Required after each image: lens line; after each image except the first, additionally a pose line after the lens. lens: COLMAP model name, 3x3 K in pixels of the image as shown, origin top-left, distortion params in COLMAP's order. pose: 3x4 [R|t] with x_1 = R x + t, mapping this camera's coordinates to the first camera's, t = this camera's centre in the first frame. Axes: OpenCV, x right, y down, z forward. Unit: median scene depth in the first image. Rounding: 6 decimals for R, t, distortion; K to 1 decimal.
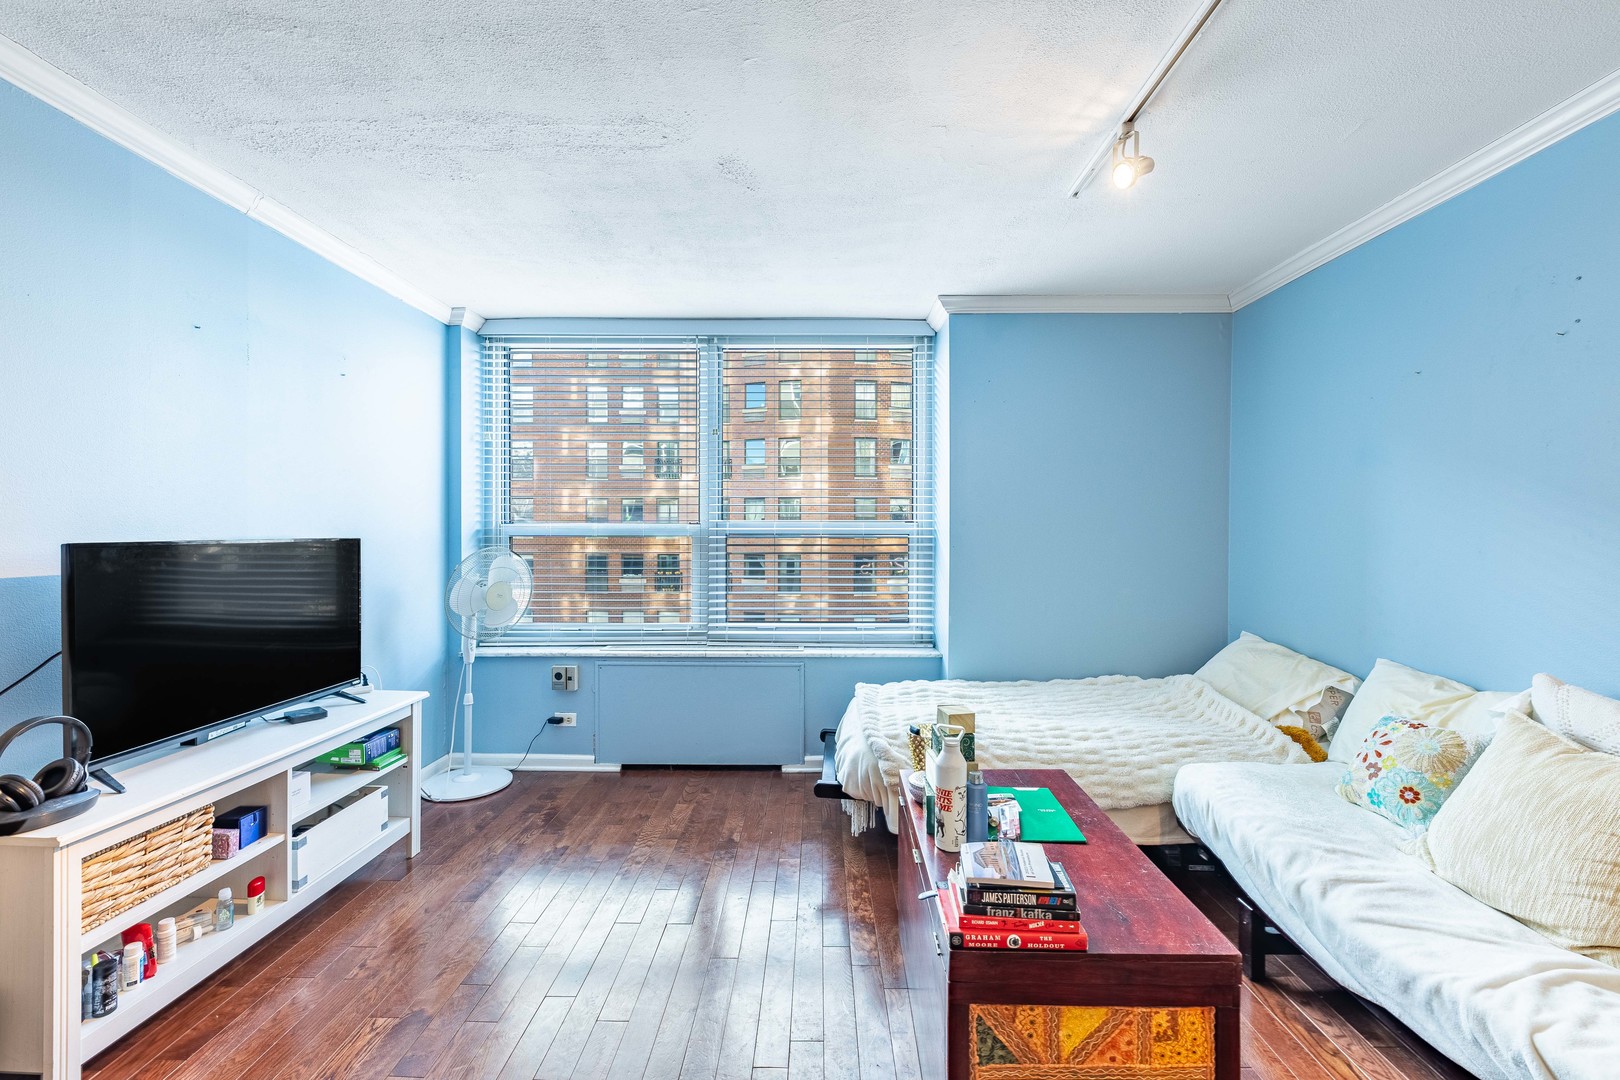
lens RADIAL K [[681.6, 0, 795.4], [0, 681.6, 540.8], [0, 0, 1]] dist [0.003847, -0.001980]
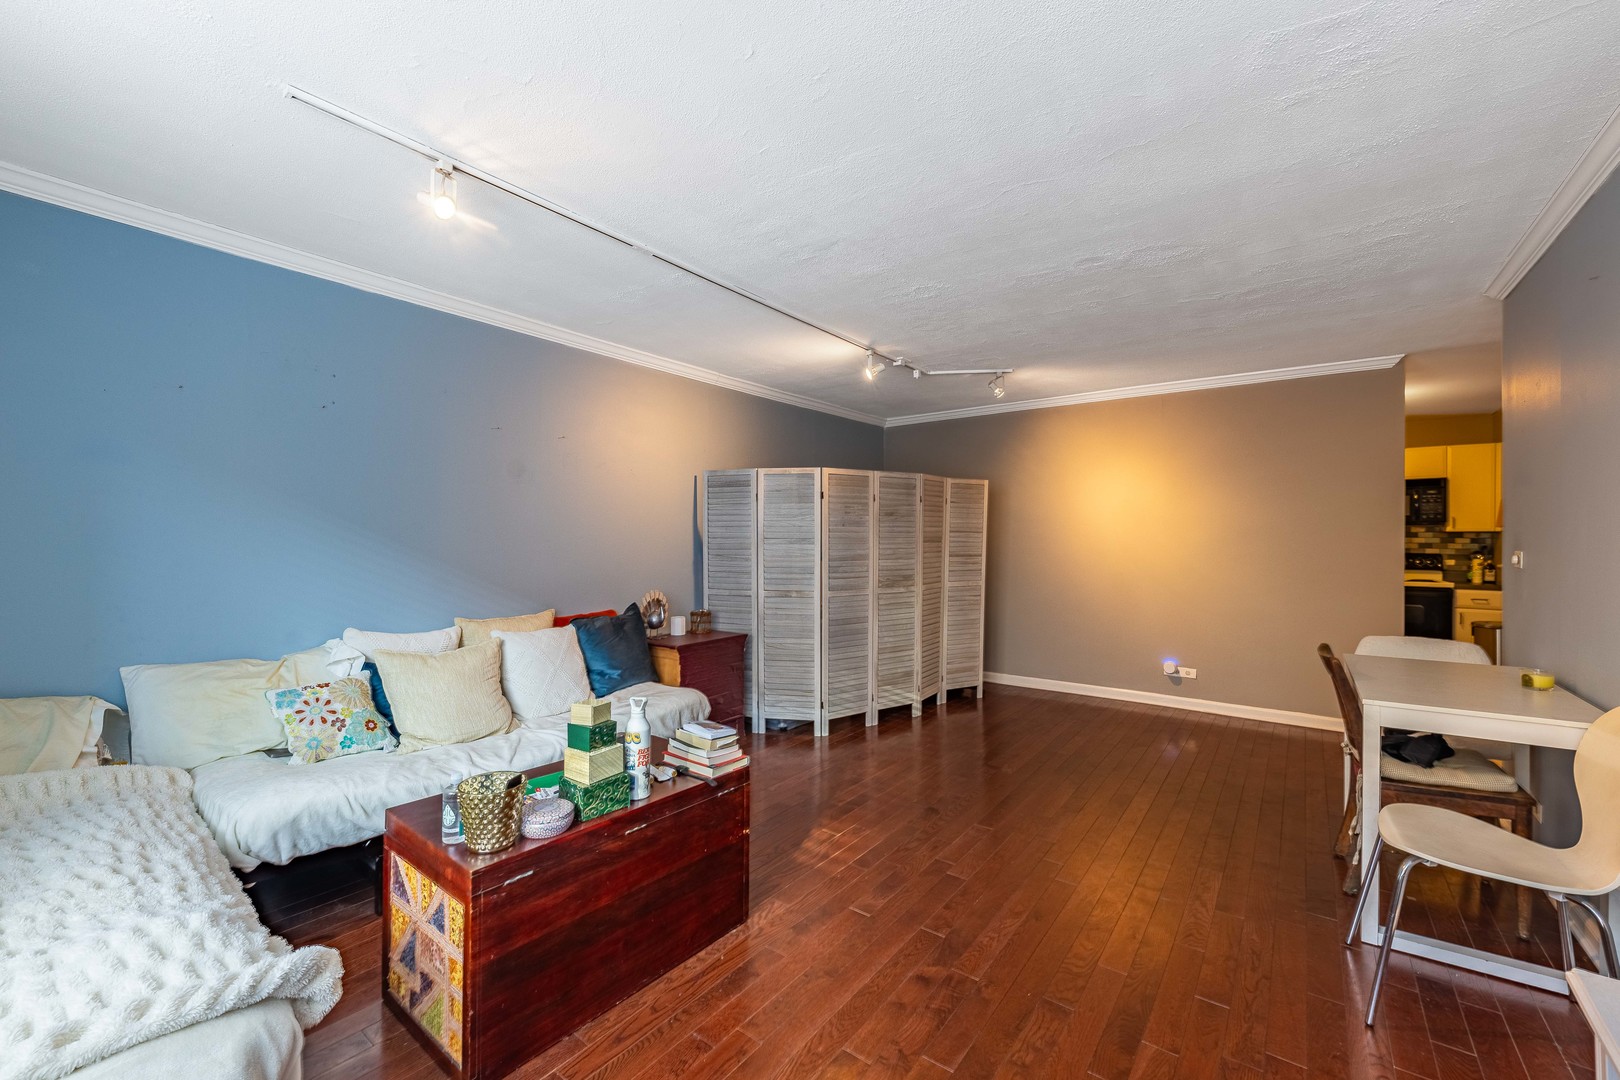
lens RADIAL K [[681.6, 0, 818.4], [0, 681.6, 535.8], [0, 0, 1]] dist [0.003847, -0.001980]
pose [[-0.819891, 0.002354, 0.572514, -0.472185], [0.000904, 0.999996, -0.002816, -0.008401], [-0.572518, -0.001791, -0.819890, 1.167723]]
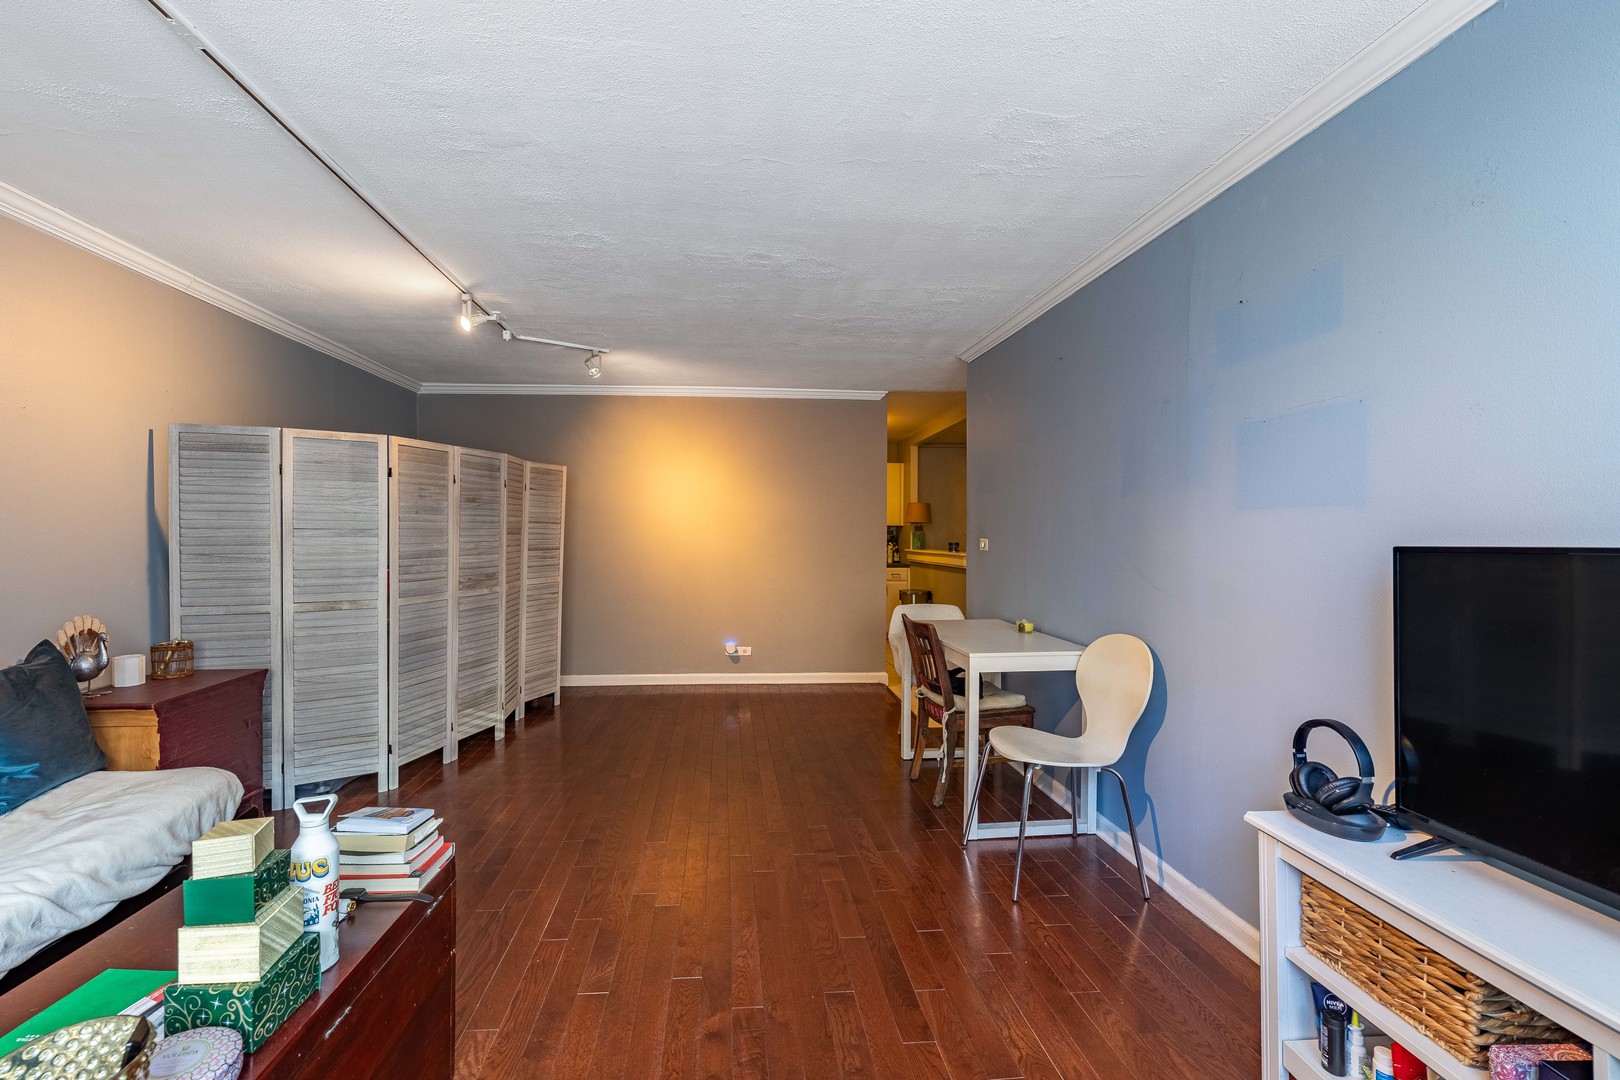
lens RADIAL K [[681.6, 0, 793.3], [0, 681.6, 534.9], [0, 0, 1]] dist [0.003847, -0.001980]
pose [[-0.992690, -0.000127, -0.120691, -0.107754], [-0.000917, 0.999979, 0.006485, -0.005296], [0.120687, 0.006548, -0.992669, 1.137007]]
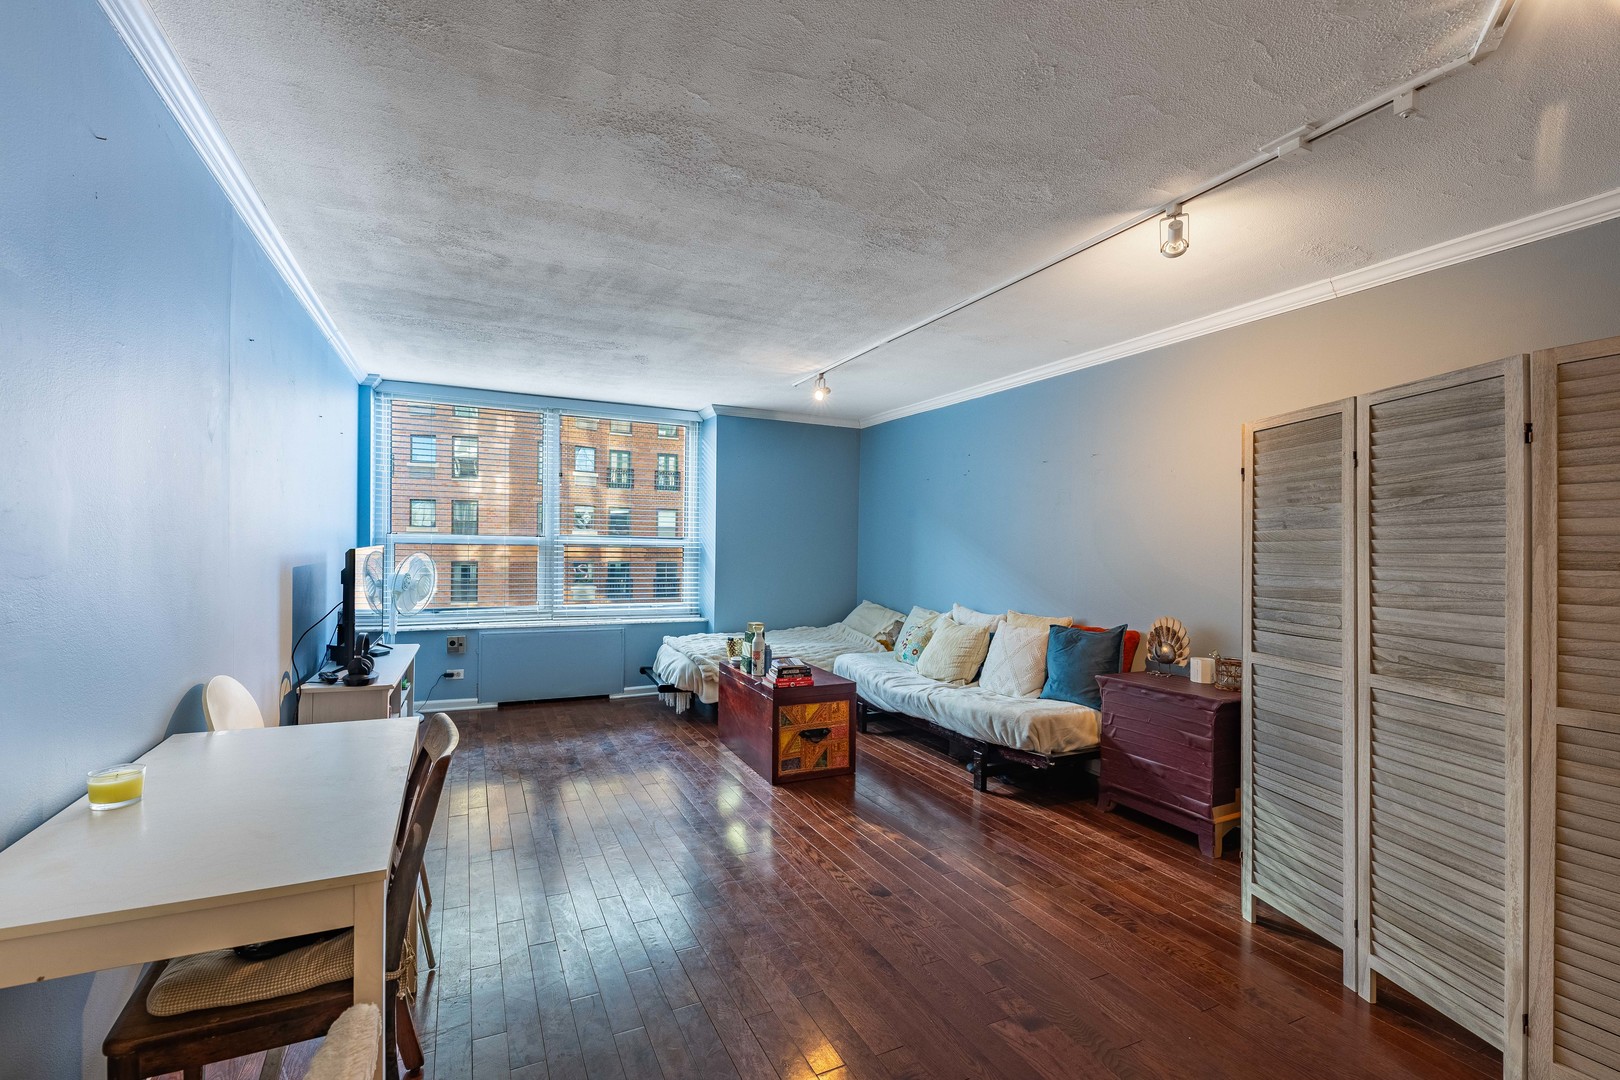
lens RADIAL K [[681.6, 0, 790.2], [0, 681.6, 545.4], [0, 0, 1]] dist [0.003847, -0.001980]
pose [[0.895844, 0.013444, 0.444166, -0.471974], [-0.011442, 0.999909, -0.007188, -0.002993], [-0.444222, 0.001357, 0.895916, -0.773688]]
